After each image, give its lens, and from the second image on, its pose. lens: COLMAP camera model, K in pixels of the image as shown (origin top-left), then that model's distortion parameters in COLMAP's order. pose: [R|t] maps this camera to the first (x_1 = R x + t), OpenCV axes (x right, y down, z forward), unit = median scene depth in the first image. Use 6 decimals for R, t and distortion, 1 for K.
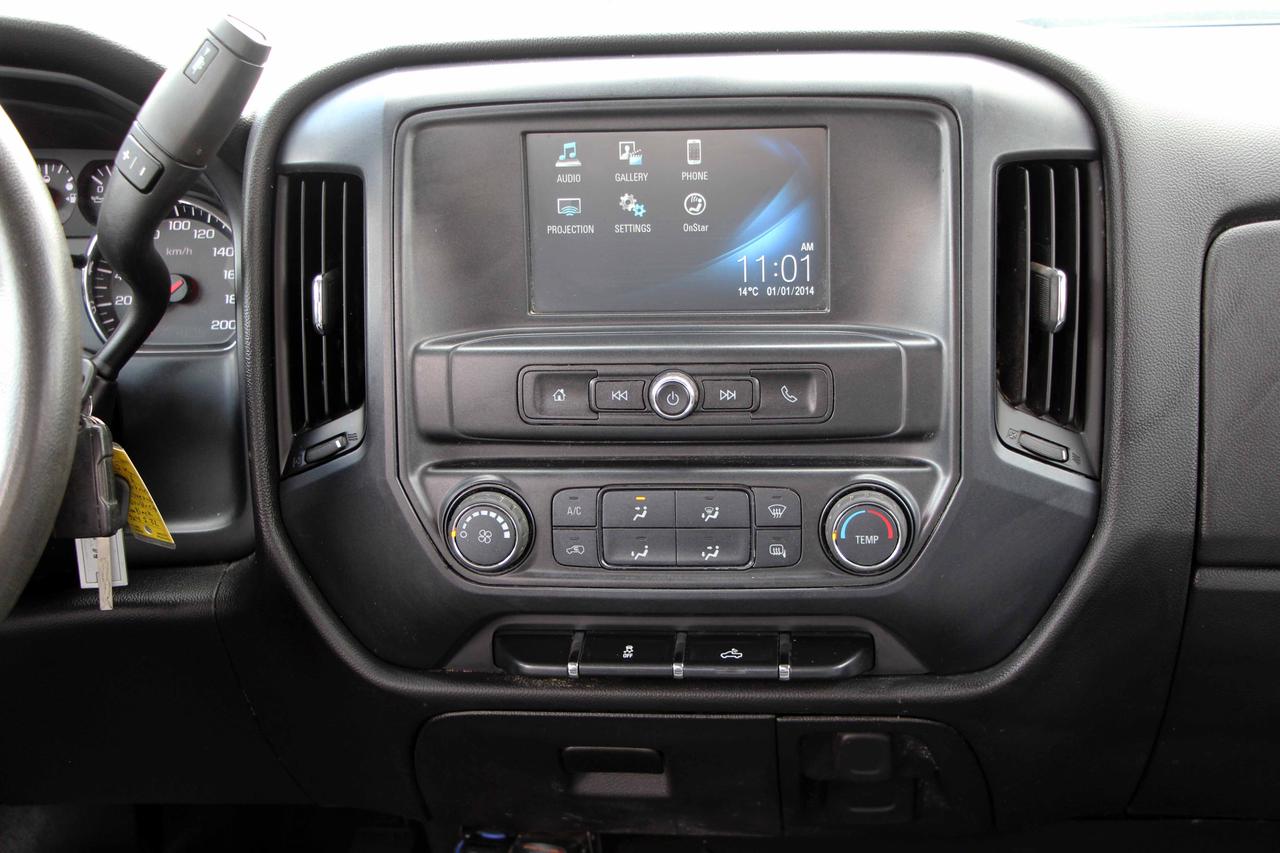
lens RADIAL K [[1886.3, 0, 635.0], [0, 1886.3, 449.7], [0, 0, 1]] dist [0.005756, 0.000000]
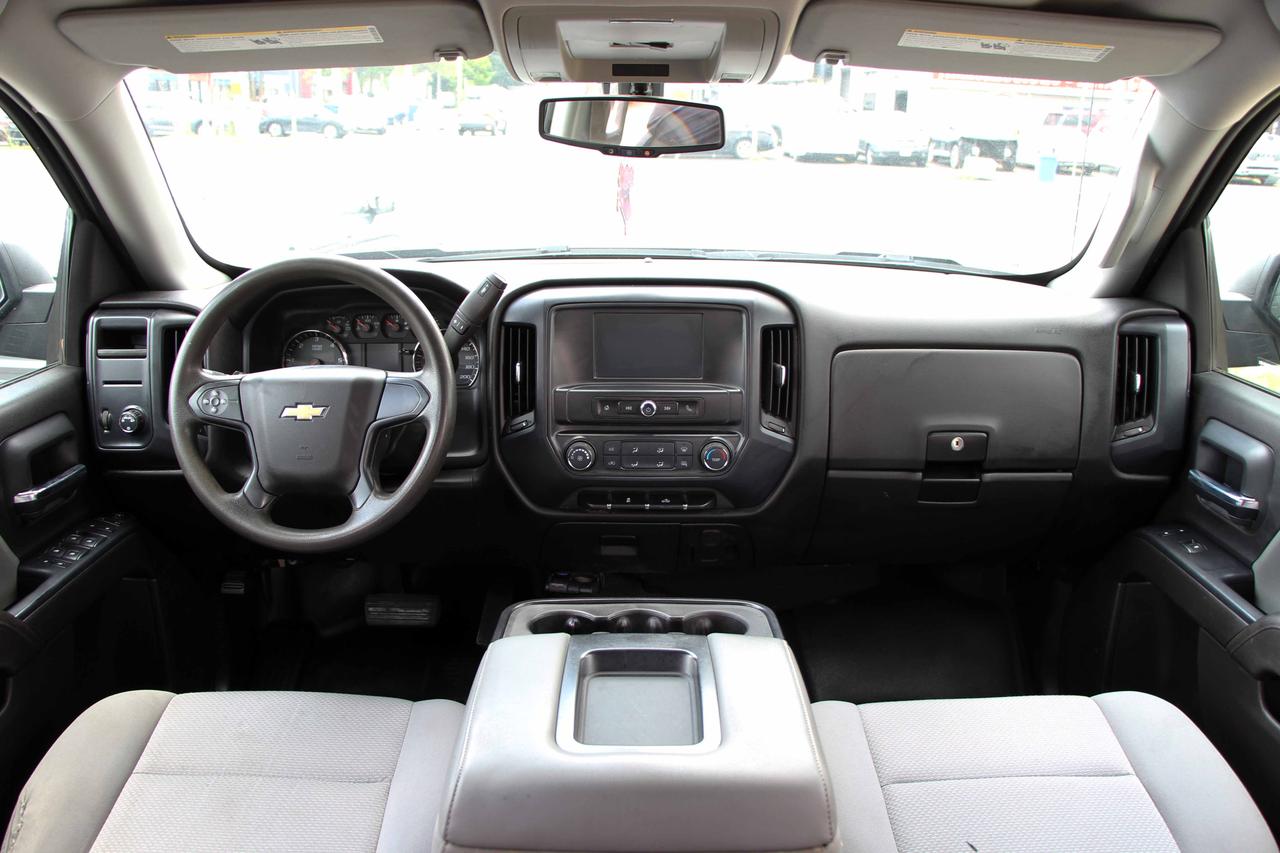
lens RADIAL K [[1064.0, 0, 638.4], [0, 1064.0, 433.5], [0, 0, 1]] dist [-0.168234, 0.144908]
pose [[0.994895, 0.005384, 0.100775, -0.150358], [-0.007498, 0.999760, 0.020602, -0.023330], [-0.100640, -0.021253, 0.994696, -0.564038]]
